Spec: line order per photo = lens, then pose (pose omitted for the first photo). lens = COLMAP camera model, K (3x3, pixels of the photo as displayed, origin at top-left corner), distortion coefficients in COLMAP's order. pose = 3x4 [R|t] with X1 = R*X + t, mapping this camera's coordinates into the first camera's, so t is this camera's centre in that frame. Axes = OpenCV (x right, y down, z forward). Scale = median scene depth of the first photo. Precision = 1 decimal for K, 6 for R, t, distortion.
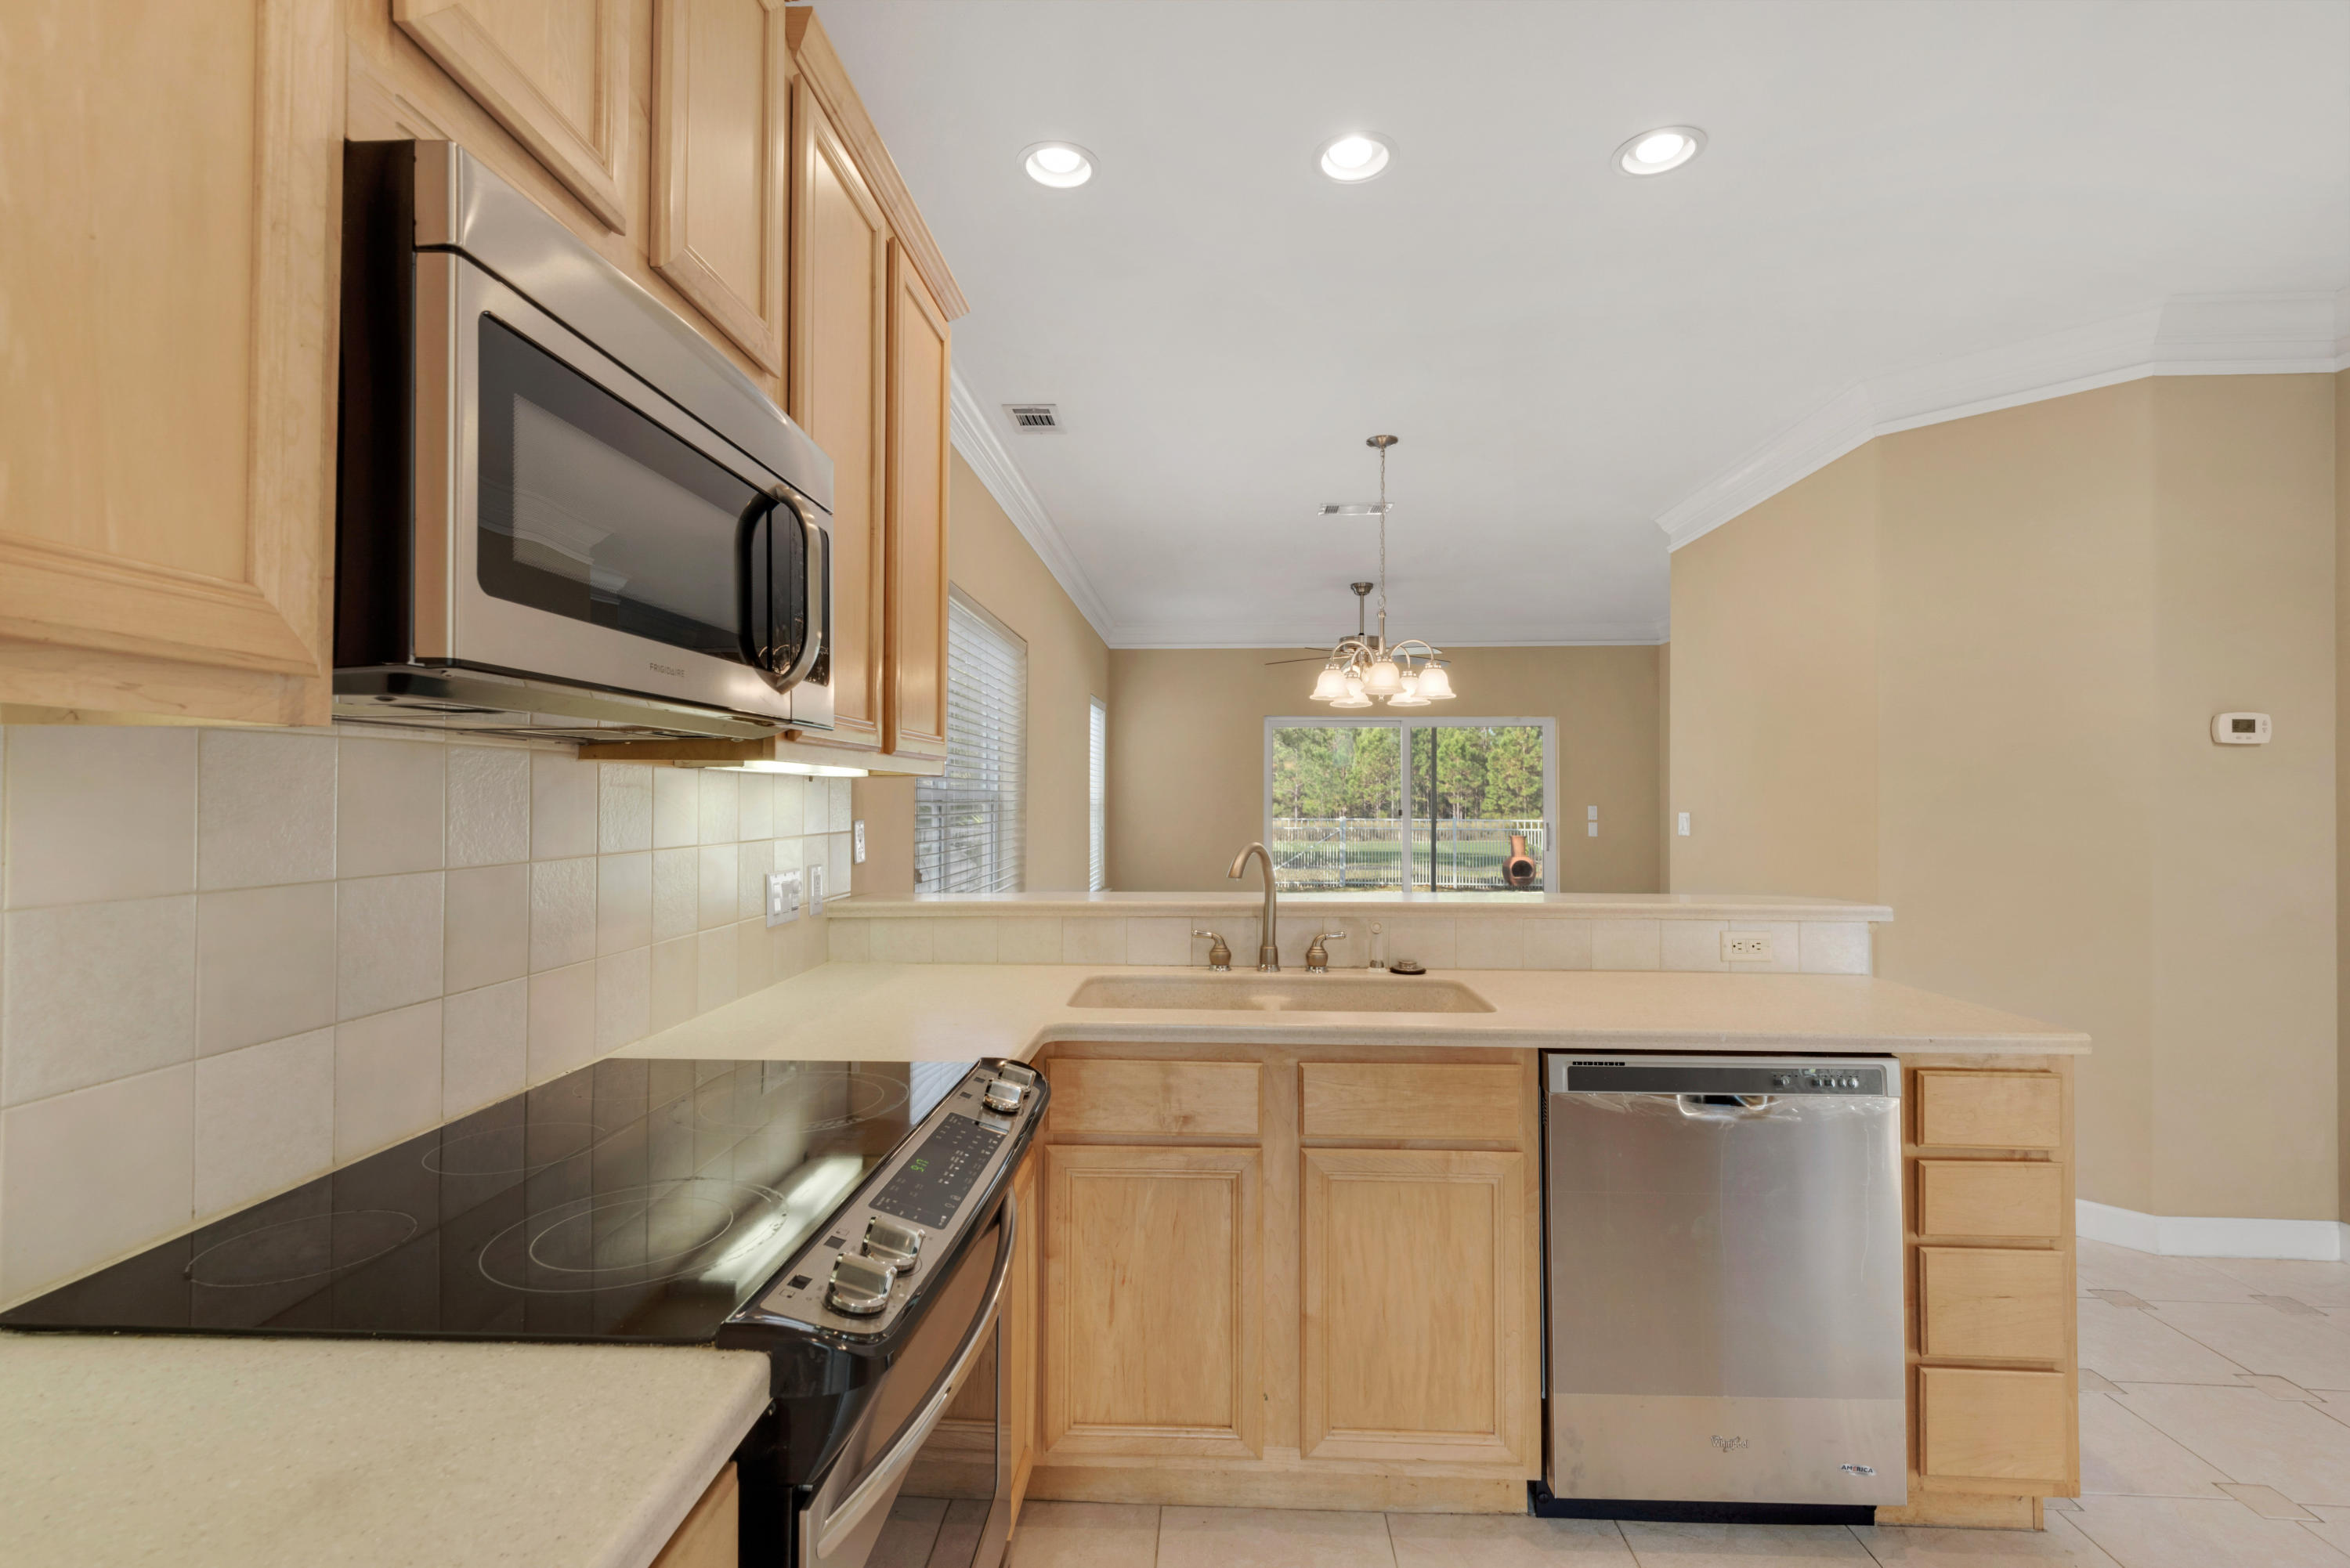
lens RADIAL K [[1103.1, 0, 1102.6], [0, 1103.1, 767.5], [0, 0, 1]] dist [0.015732, -0.000045]
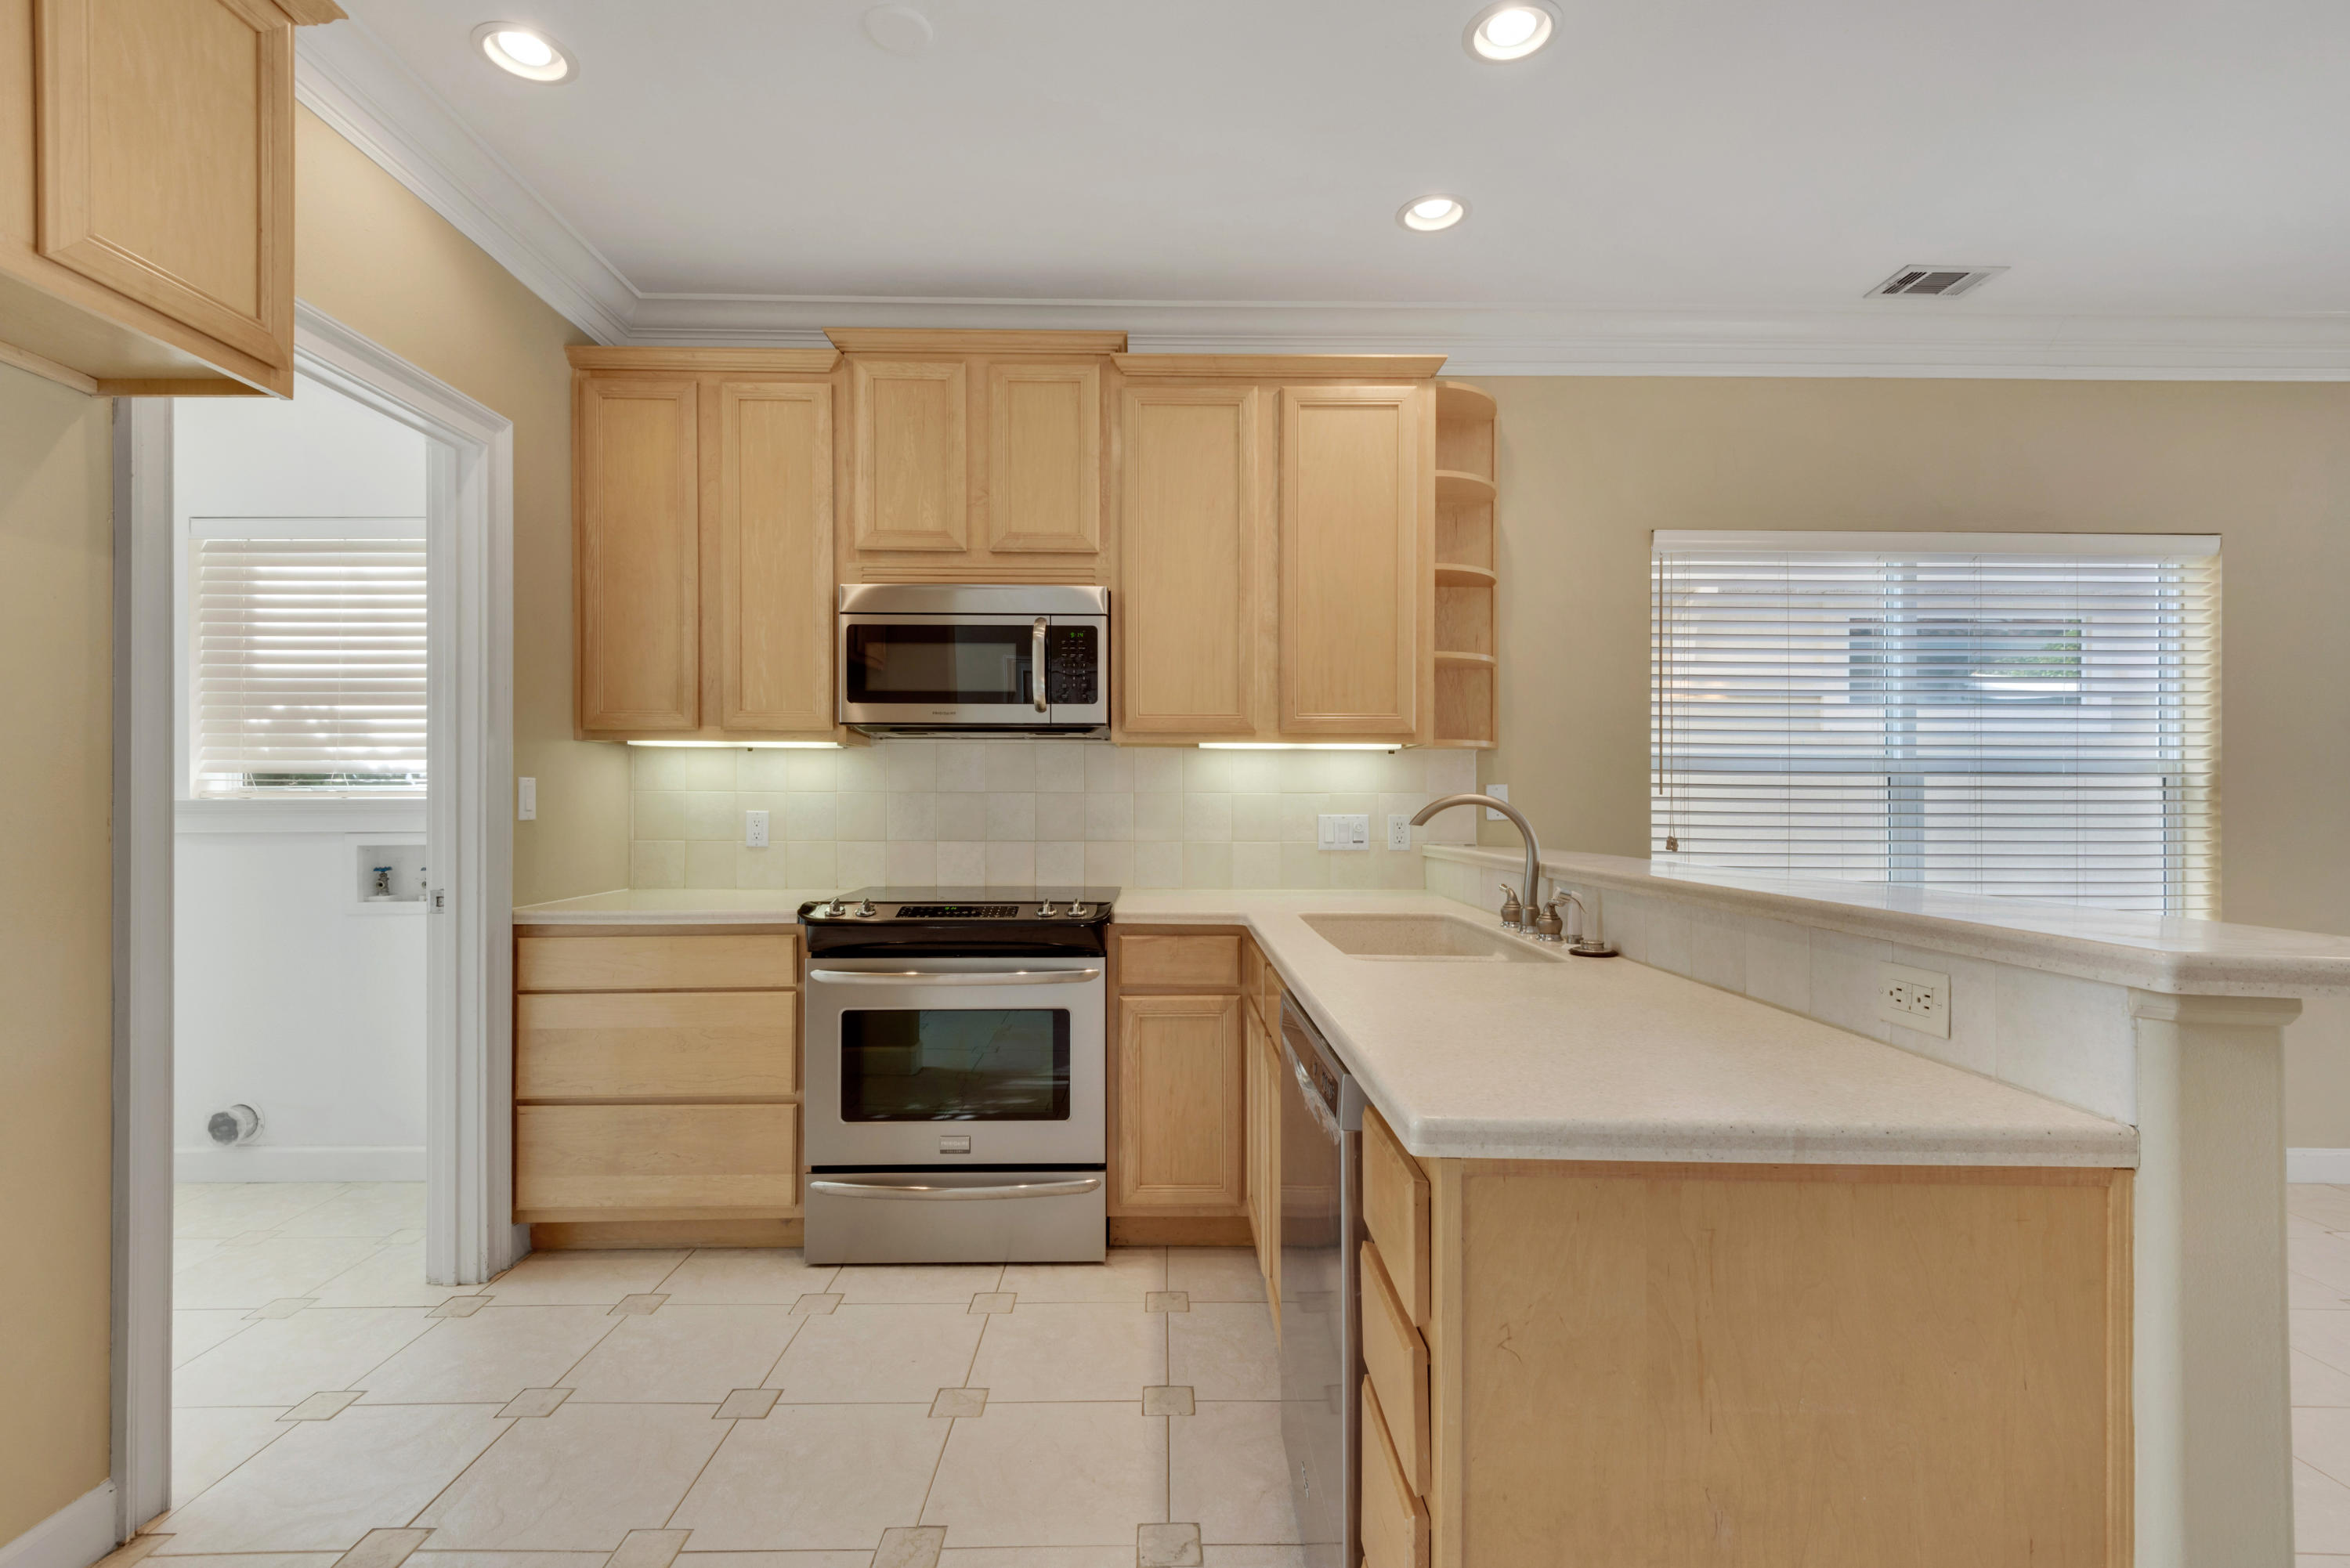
lens RADIAL K [[1048.1, 0, 1176.7], [0, 1048.1, 796.8], [0, 0, 1]] dist [0.042973, -0.024283]
pose [[0.061105, -0.007402, -0.998104, 1.011000], [0.017149, 0.999833, -0.006365, 0.068688], [0.997984, -0.016728, 0.061221, 0.641440]]
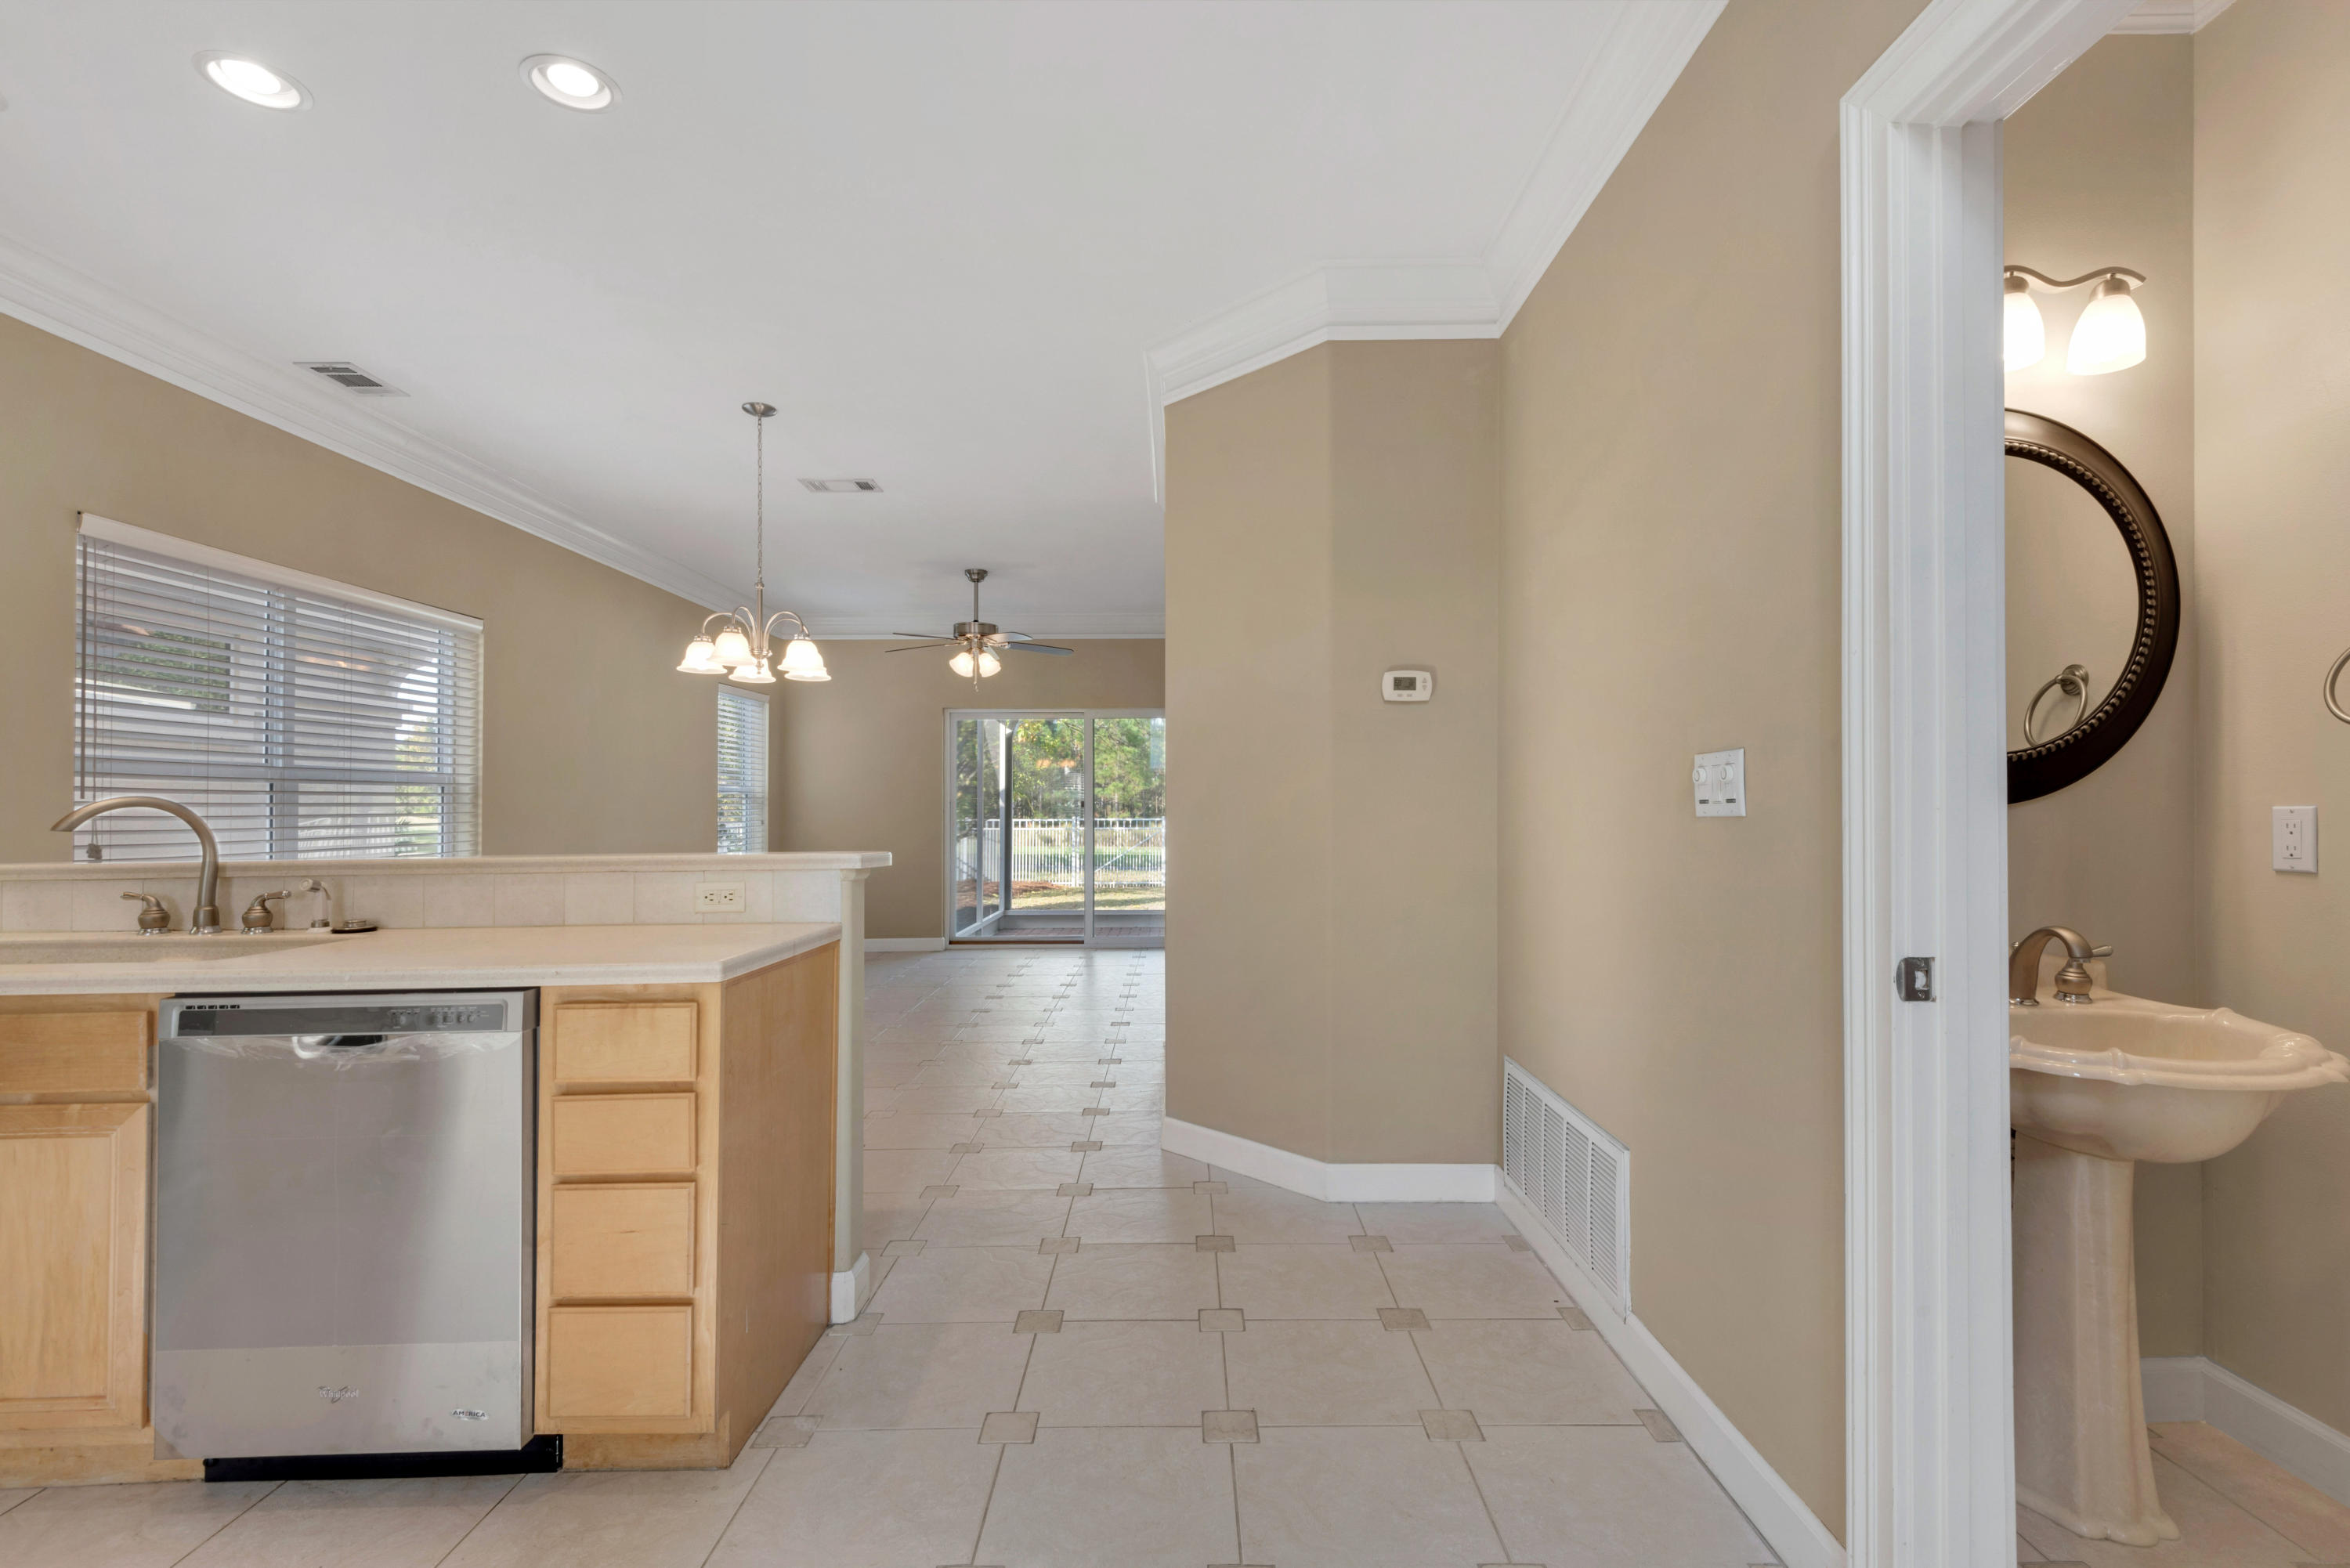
lens RADIAL K [[1110.5, 0, 1174.0], [0, 1110.5, 779.1], [0, 0, 1]] dist [0.027013, -0.012067]
pose [[0.998835, -0.010442, 0.047107, 0.928724], [0.010510, 0.999944, -0.001193, 0.060322], [-0.047092, 0.001687, 0.998889, -0.007998]]
